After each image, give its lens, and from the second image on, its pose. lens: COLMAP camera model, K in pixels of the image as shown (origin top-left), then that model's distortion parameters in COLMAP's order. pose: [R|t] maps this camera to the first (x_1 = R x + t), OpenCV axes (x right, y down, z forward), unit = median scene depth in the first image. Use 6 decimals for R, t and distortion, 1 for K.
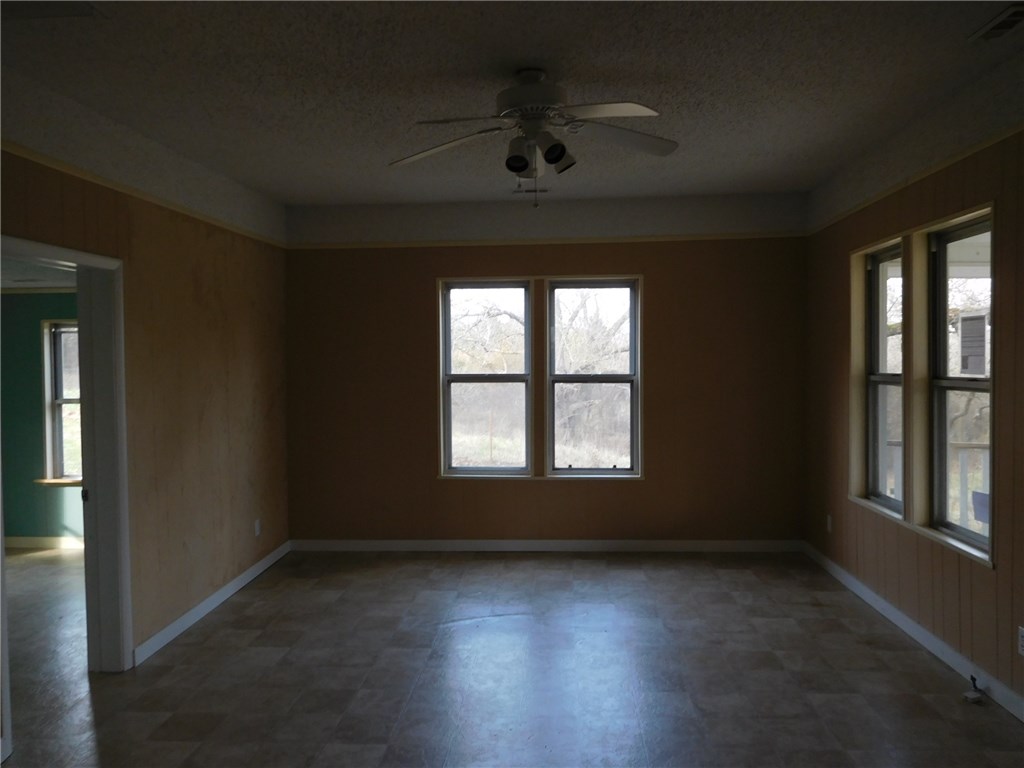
lens RADIAL K [[741.6, 0, 512.0], [0, 741.6, 384.0], [0, 0, 1]] dist [0.001540, 0.000676]
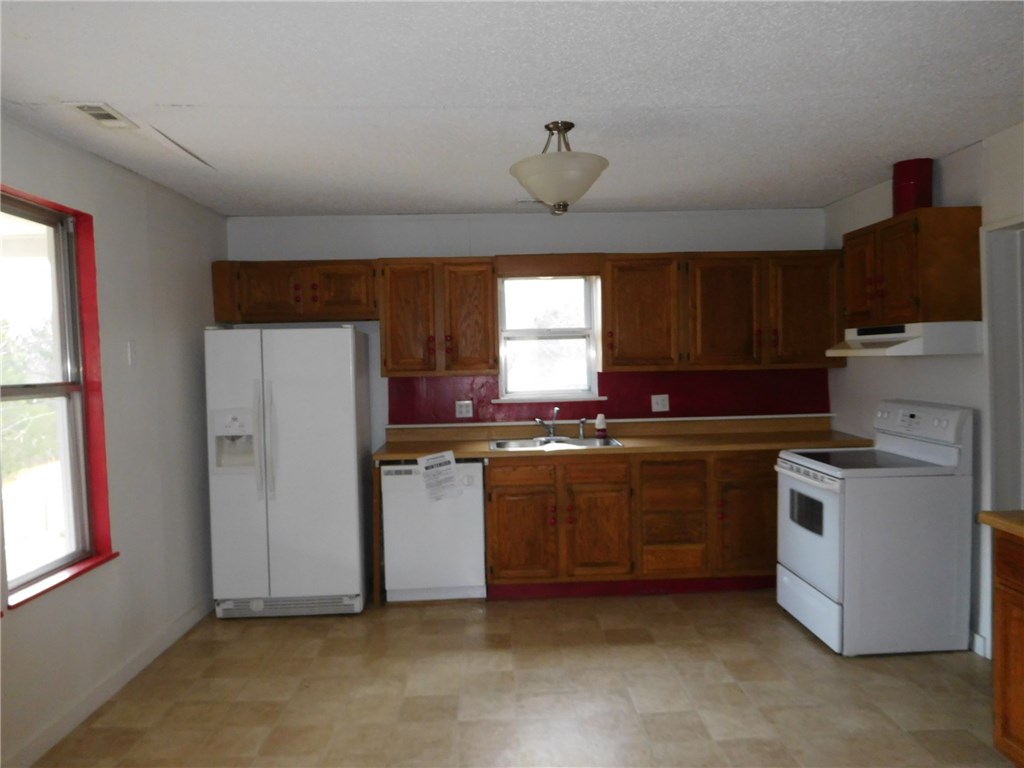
lens RADIAL K [[741.6, 0, 512.0], [0, 741.6, 384.0], [0, 0, 1]] dist [0.001540, 0.000676]
pose [[-0.995191, 0.055885, -0.080450, 0.137385], [0.050042, 0.996083, 0.072901, -0.062267], [0.084208, 0.068525, -0.994089, 1.831517]]
